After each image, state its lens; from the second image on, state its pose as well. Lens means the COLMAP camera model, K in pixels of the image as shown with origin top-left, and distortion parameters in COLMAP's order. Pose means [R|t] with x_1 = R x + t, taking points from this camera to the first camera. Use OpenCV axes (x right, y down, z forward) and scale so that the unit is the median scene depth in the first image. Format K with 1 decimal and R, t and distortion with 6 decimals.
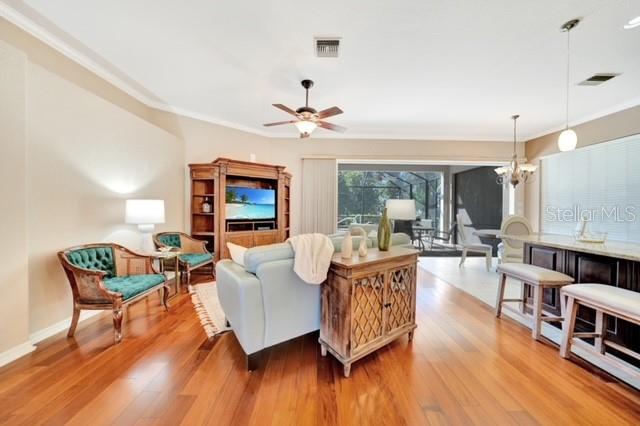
lens RADIAL K [[220.7, 0, 320.1], [0, 220.7, 211.3], [0, 0, 1]] dist [-0.027830, 0.006080]
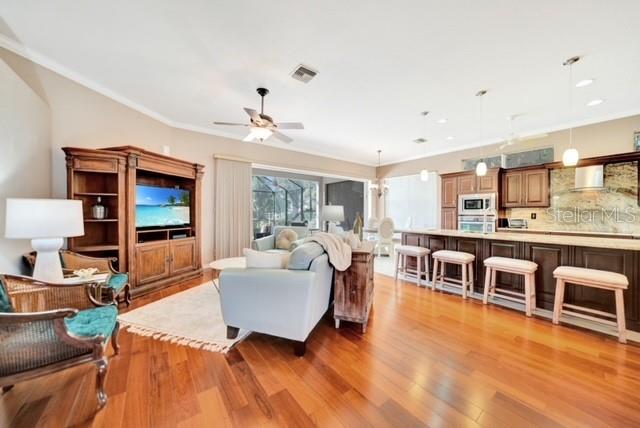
lens RADIAL K [[223.1, 0, 320.0], [0, 223.1, 214.0], [0, 0, 1]] dist [-0.027005, -0.000022]
pose [[0.802406, -0.007048, 0.596737, -0.372790], [0.008760, 0.999962, 0.000032, -0.003668], [-0.596715, 0.005201, 0.802437, 0.006037]]
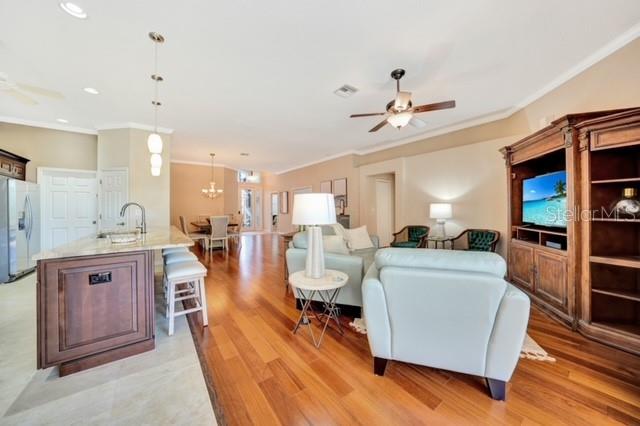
lens RADIAL K [[220.7, 0, 320.1], [0, 220.7, 211.3], [0, 0, 1]] dist [-0.027830, 0.006080]
pose [[-0.813433, 0.000171, -0.581658, 0.569292], [-0.008143, 0.999899, 0.011681, -0.007440], [0.581601, 0.014238, -0.813350, 1.193693]]
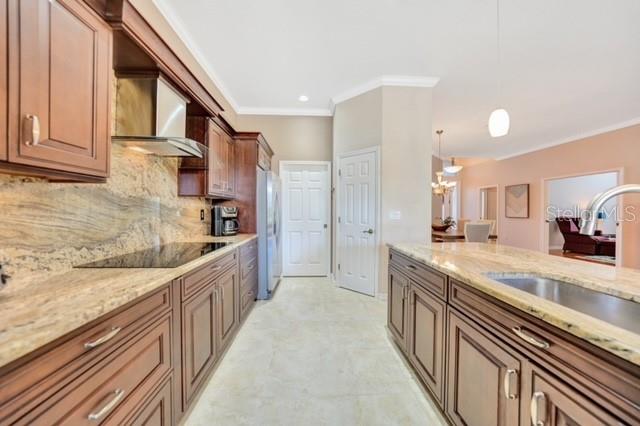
lens RADIAL K [[223.1, 0, 320.0], [0, 223.1, 213.0], [0, 0, 1]] dist [-0.027005, -0.000022]
pose [[-0.999774, -0.014417, -0.015599, 0.930287], [-0.014725, 0.999695, 0.019803, 0.001046], [0.015309, 0.020029, -0.999682, 0.479124]]
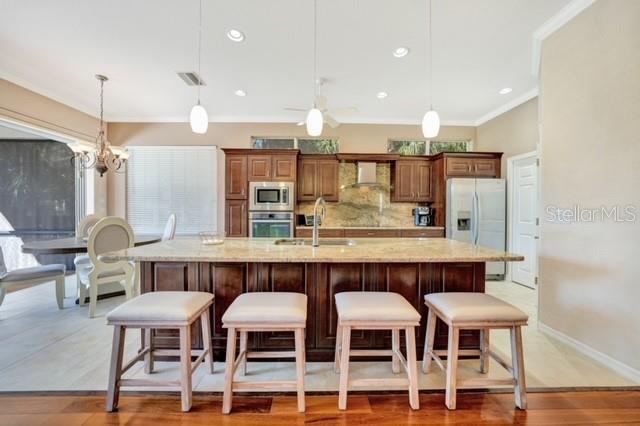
lens RADIAL K [[220.7, 0, 320.1], [0, 220.7, 211.3], [0, 0, 1]] dist [-0.027830, 0.006080]
pose [[-0.014772, -0.020242, 0.999686, 0.176036], [0.003869, 0.999786, 0.020301, -0.005073], [-0.999883, 0.004168, -0.014690, 0.298373]]
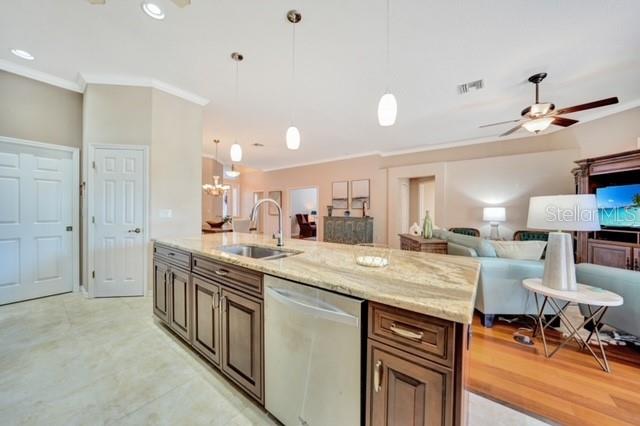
lens RADIAL K [[220.7, 0, 320.1], [0, 220.7, 211.3], [0, 0, 1]] dist [-0.027830, 0.006080]
pose [[-0.619128, -0.010468, -0.785220, 0.937715], [-0.018737, 0.999823, 0.001444, -0.000359], [0.785066, 0.015607, -0.619215, 0.650166]]
